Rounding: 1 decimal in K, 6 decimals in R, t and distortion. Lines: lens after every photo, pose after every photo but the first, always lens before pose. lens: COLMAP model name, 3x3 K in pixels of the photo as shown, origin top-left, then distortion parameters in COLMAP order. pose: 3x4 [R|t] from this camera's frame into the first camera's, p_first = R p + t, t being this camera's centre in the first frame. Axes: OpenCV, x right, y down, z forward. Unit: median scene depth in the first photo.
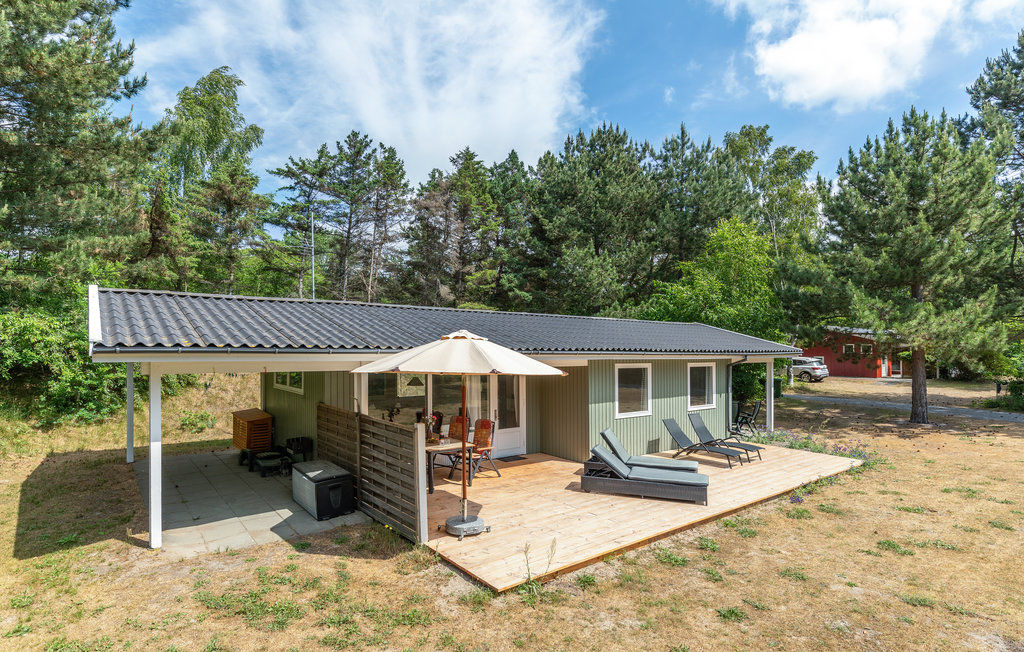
lens RADIAL K [[542.2, 0, 512.5], [0, 542.2, 352.2], [0, 0, 1]] dist [0.001375, -0.000385]
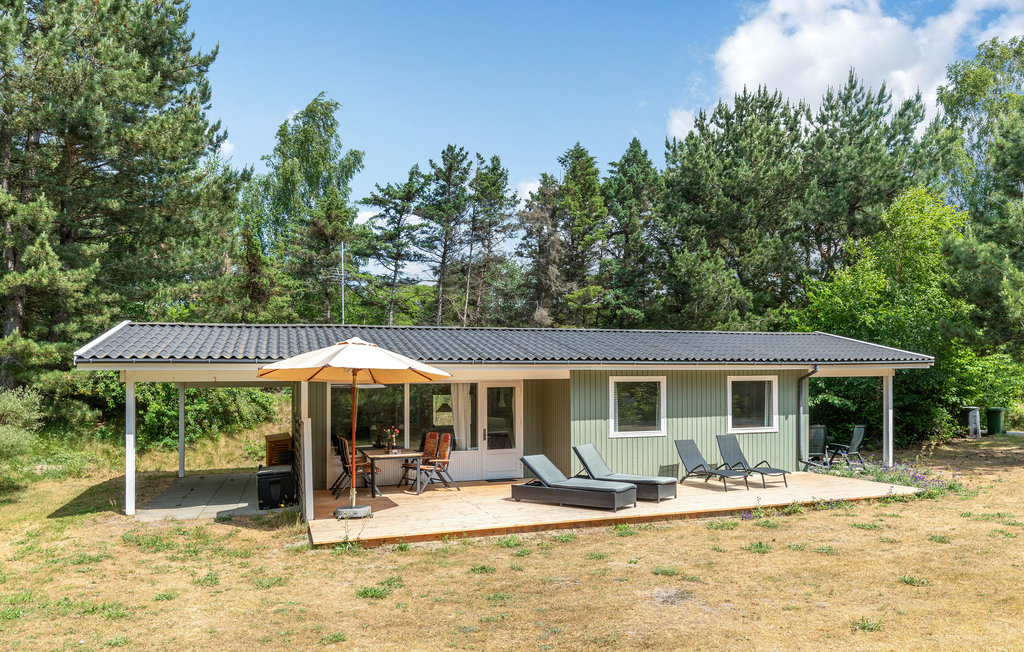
lens RADIAL K [[717.6, 0, 511.9], [0, 717.6, 386.5], [0, 0, 1]] dist [-0.005509, 0.000601]
pose [[0.938258, -0.031275, -0.344519, 0.236111], [0.022406, 0.999308, -0.029697, 0.036821], [0.345210, 0.020144, 0.938309, -0.087786]]
